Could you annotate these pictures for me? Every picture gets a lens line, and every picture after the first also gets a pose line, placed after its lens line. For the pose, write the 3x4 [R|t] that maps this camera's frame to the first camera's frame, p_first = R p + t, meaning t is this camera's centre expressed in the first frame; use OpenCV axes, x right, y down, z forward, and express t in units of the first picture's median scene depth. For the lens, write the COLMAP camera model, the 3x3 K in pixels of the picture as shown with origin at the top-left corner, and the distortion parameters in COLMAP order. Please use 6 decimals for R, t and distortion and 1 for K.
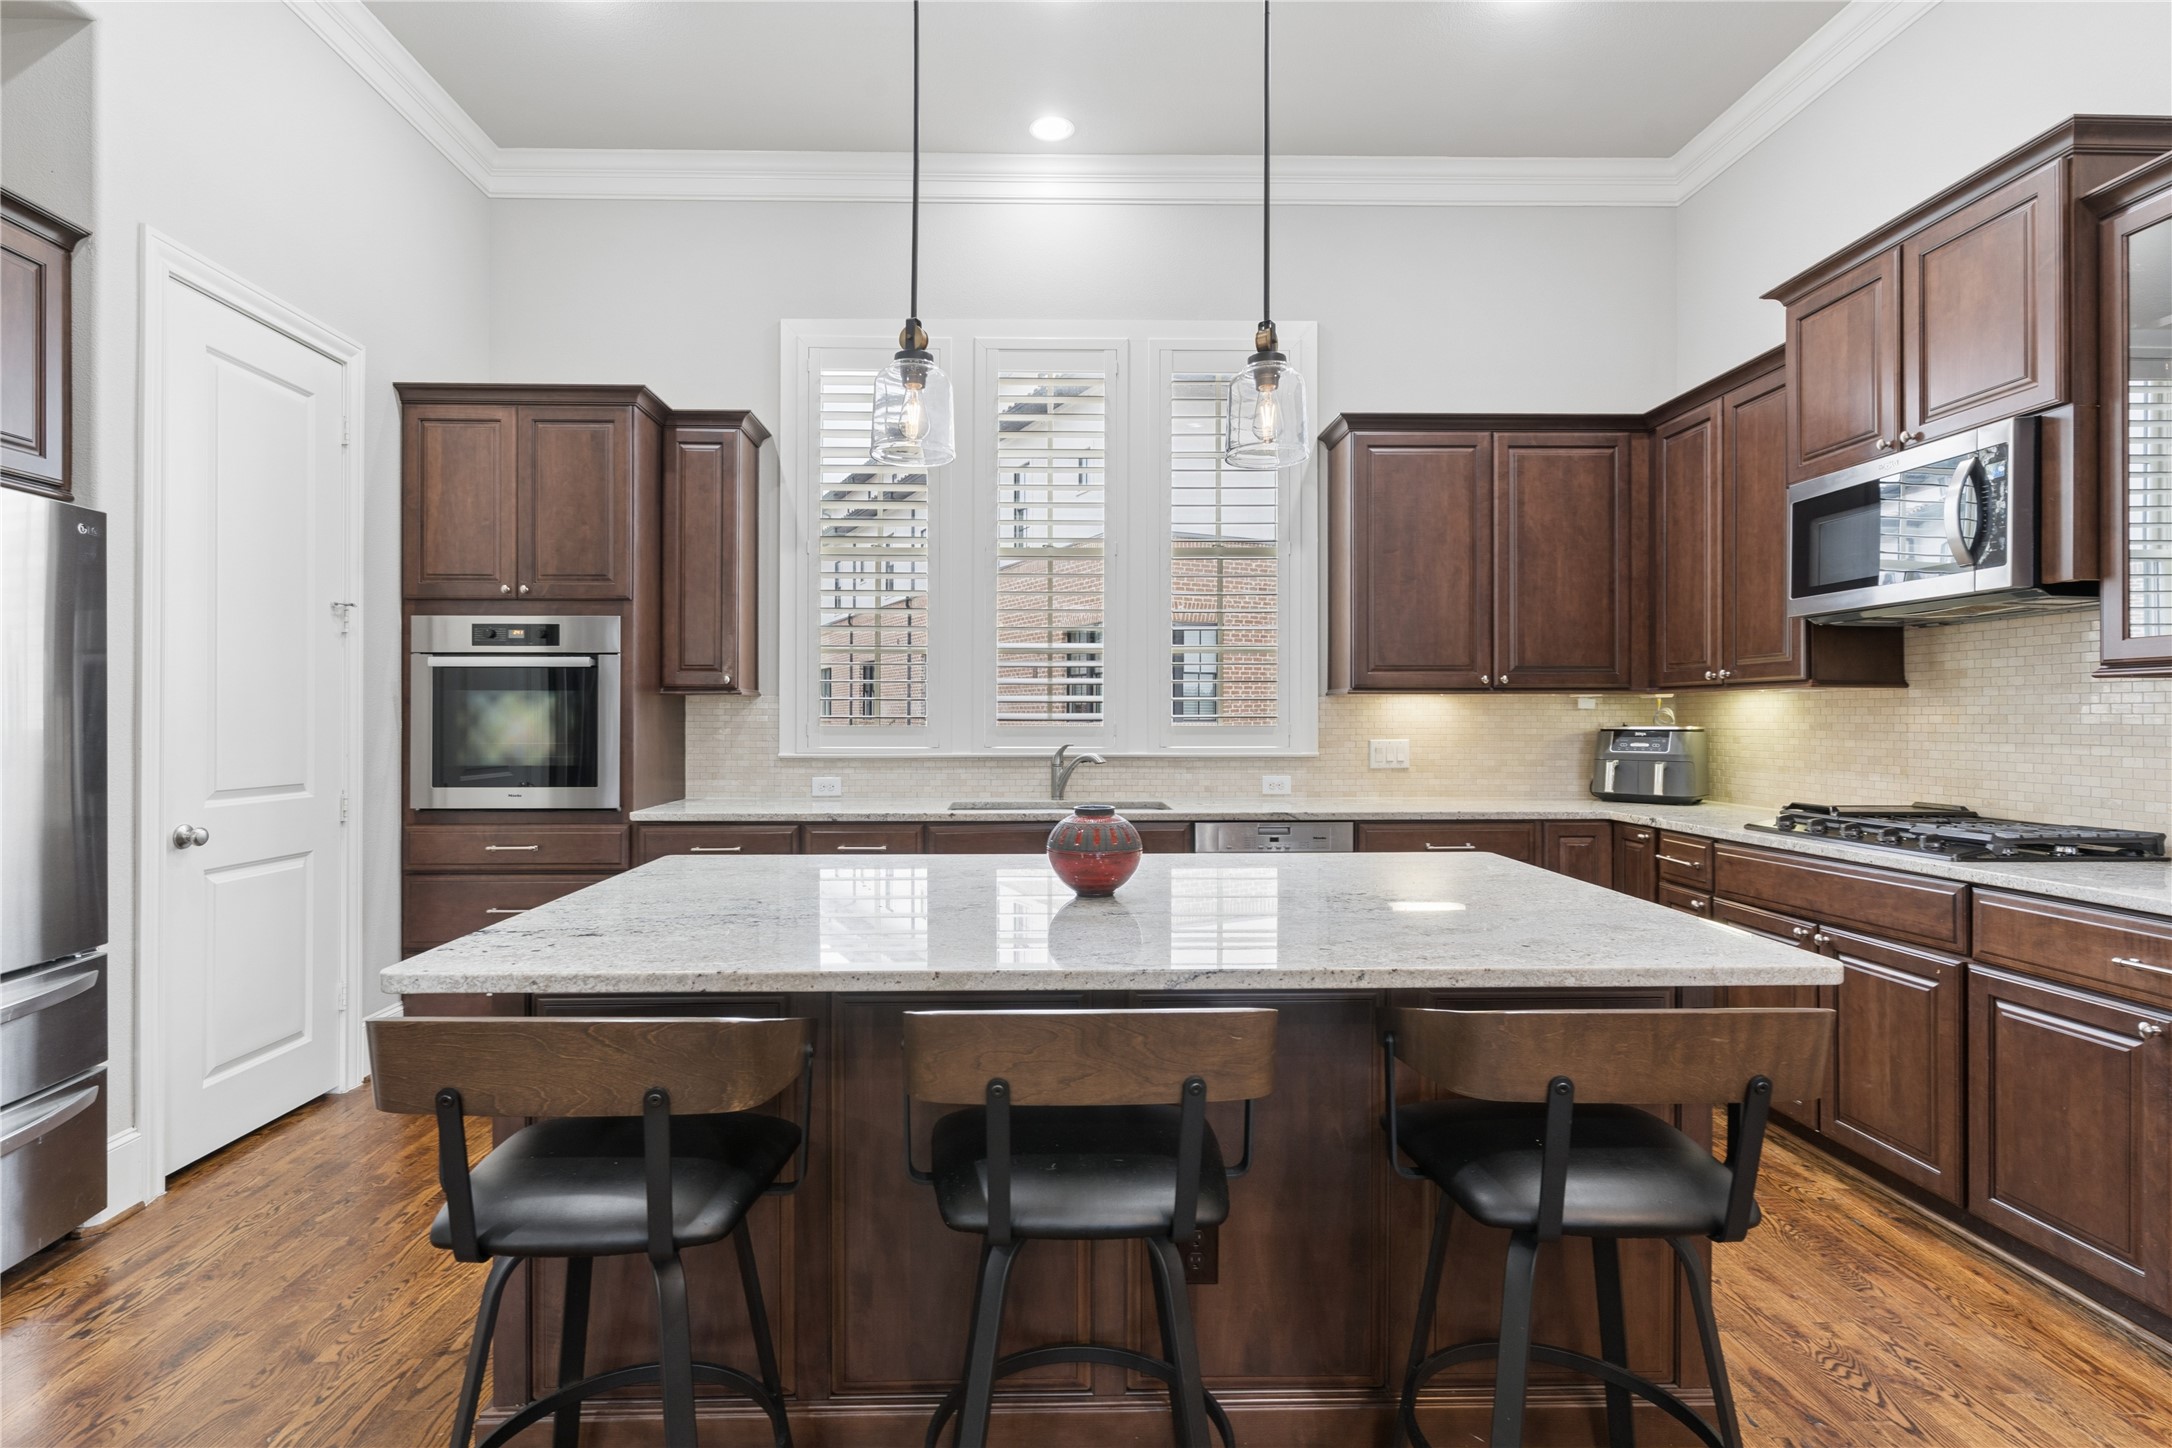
lens RADIAL K [[1051.8, 0, 1049.7], [0, 1051.8, 714.9], [0, 0, 1]] dist [0.002314, -0.000674]
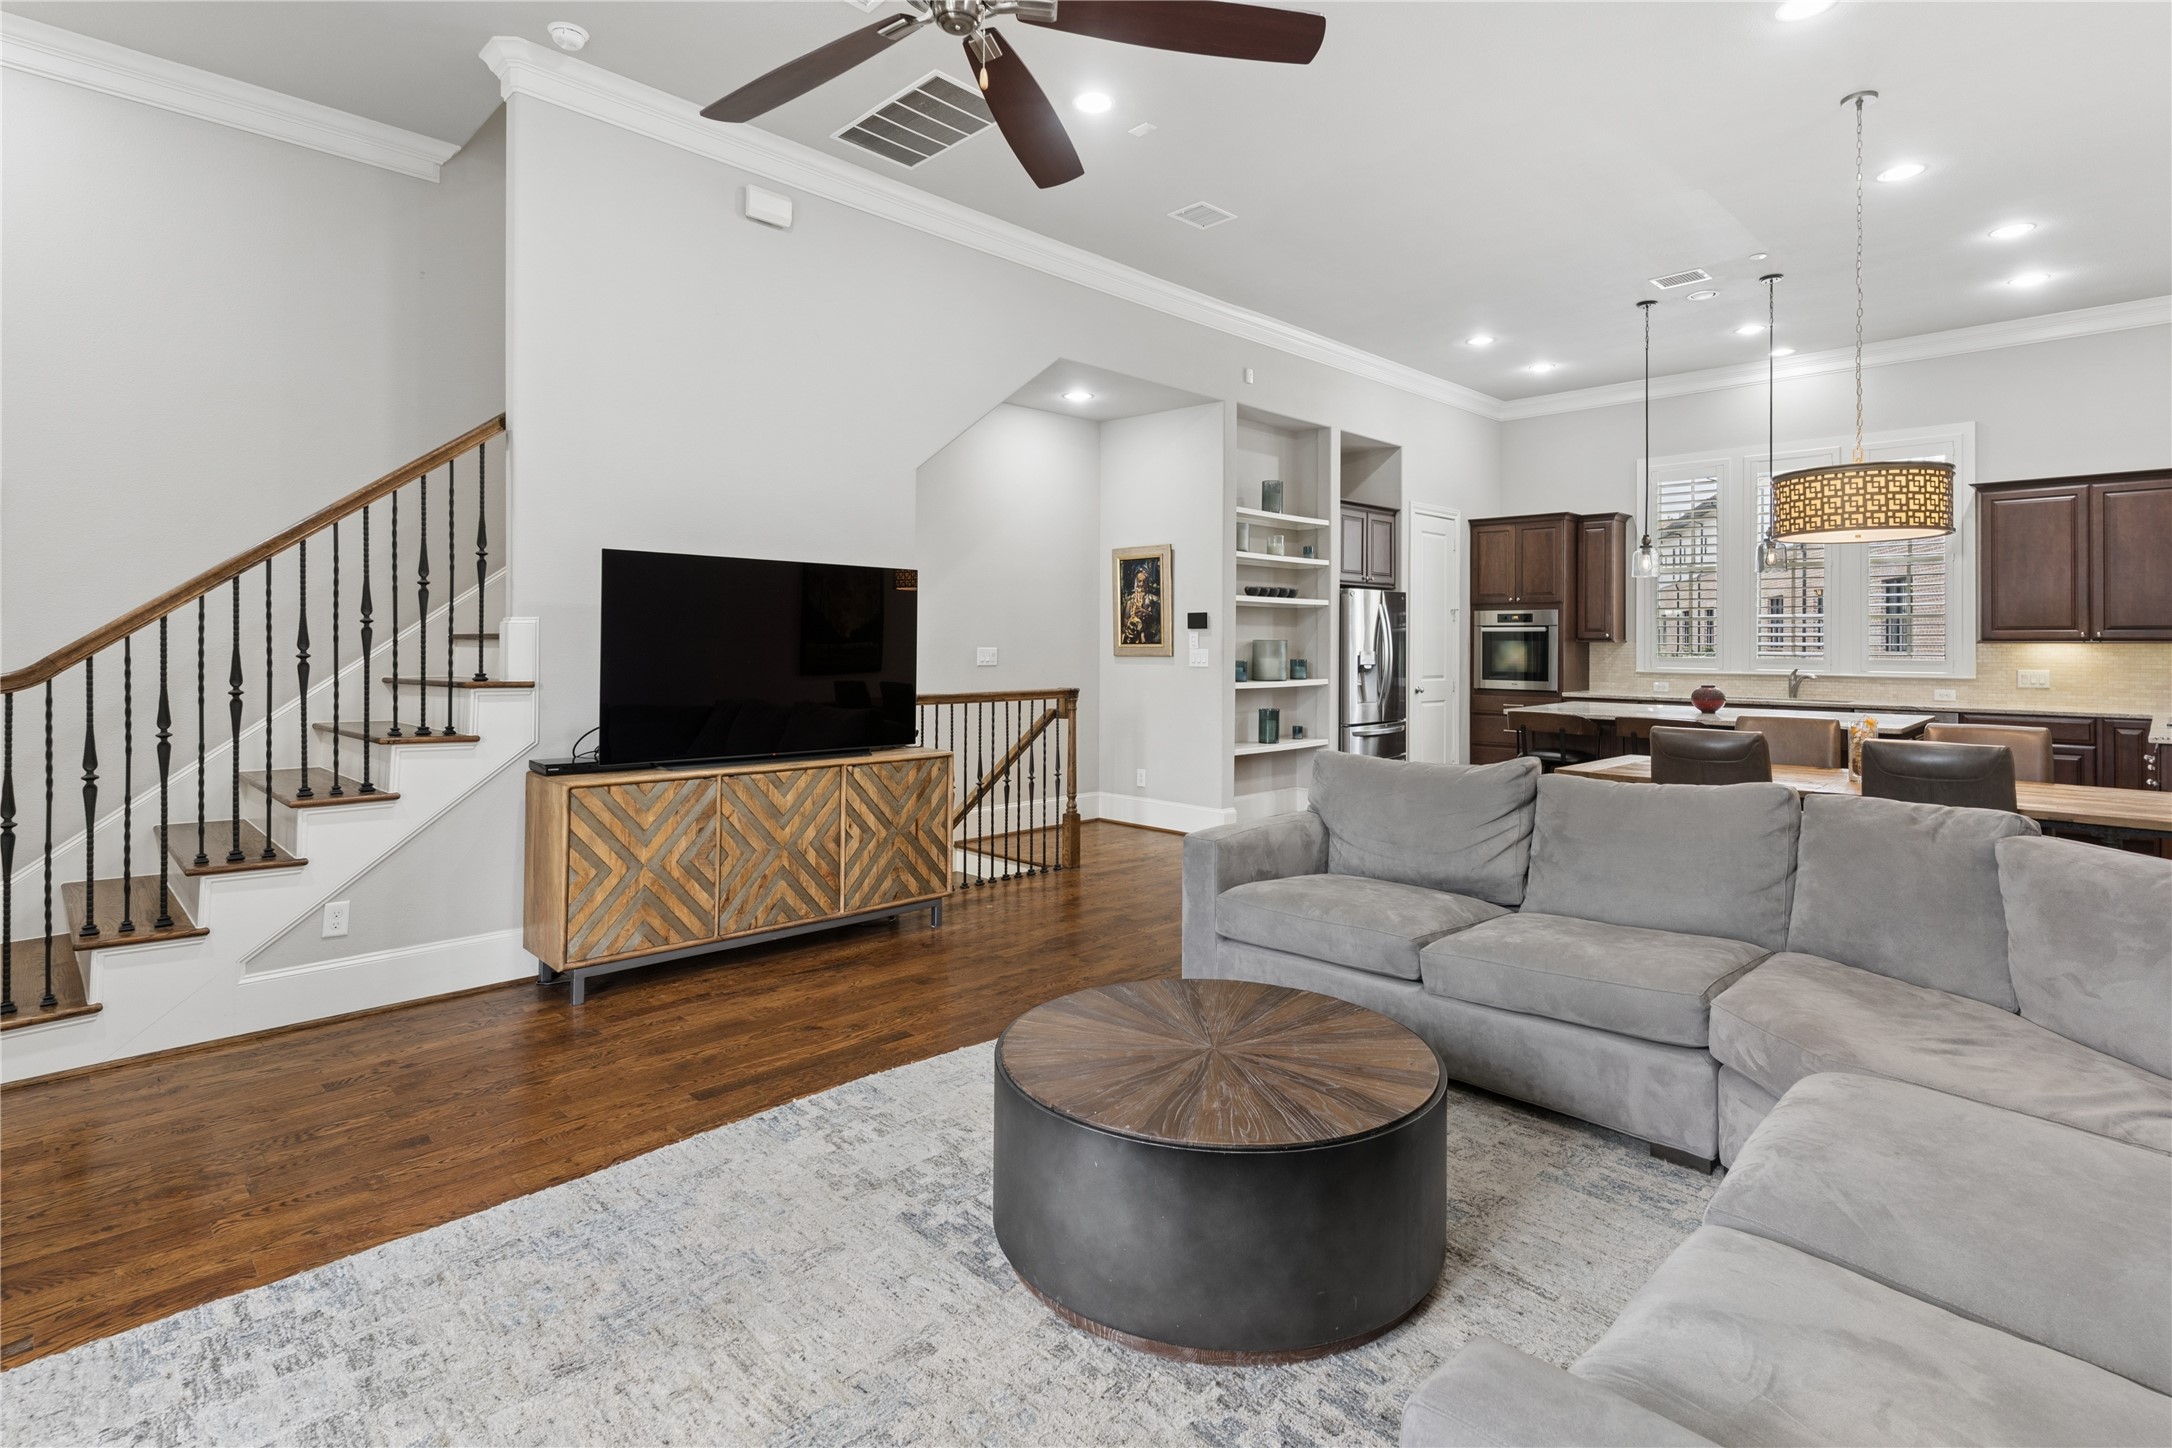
lens RADIAL K [[1075.7, 0, 1090.5], [0, 1075.7, 637.6], [0, 0, 1]] dist [0.000843, 0.000330]
pose [[0.694802, -0.000126, -0.719201, 0.598919], [-0.003168, 0.999990, -0.003236, -0.020074], [0.719194, 0.004527, 0.694794, -1.430903]]
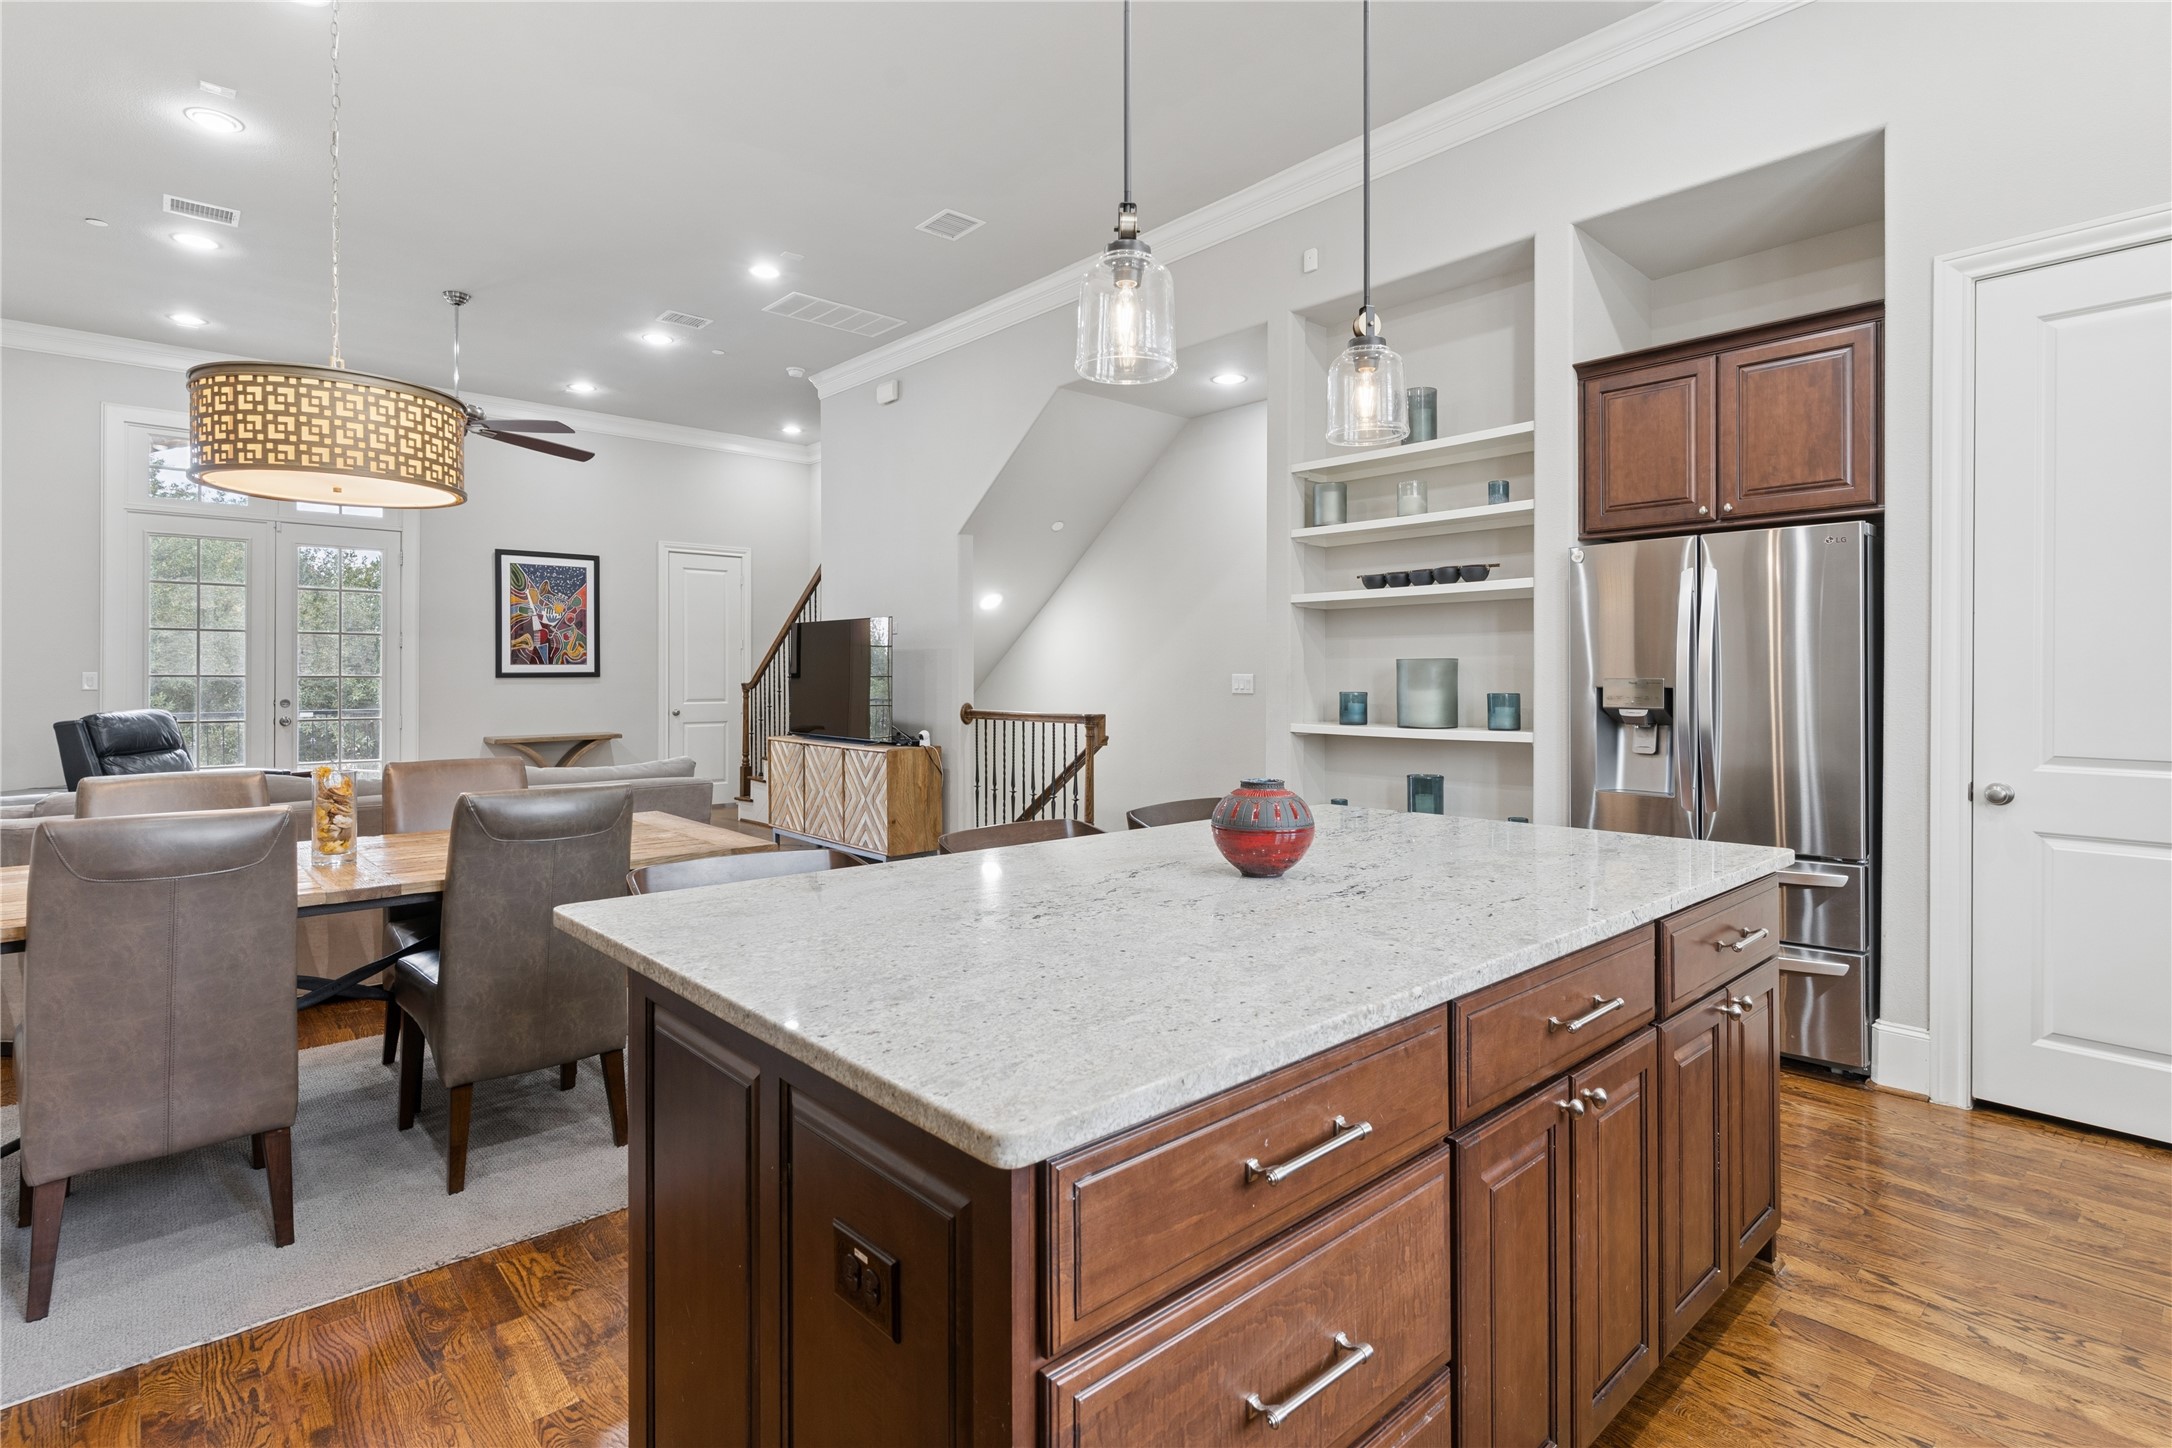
lens RADIAL K [[1063.5, 0, 1086.3], [0, 1063.5, 659.3], [0, 0, 1]] dist [0.000965, -0.000327]
pose [[-0.754370, -0.011801, -0.656344, 0.432931], [0.000664, 0.999824, -0.018739, -0.000043], [0.656450, -0.014572, -0.754229, 0.898282]]
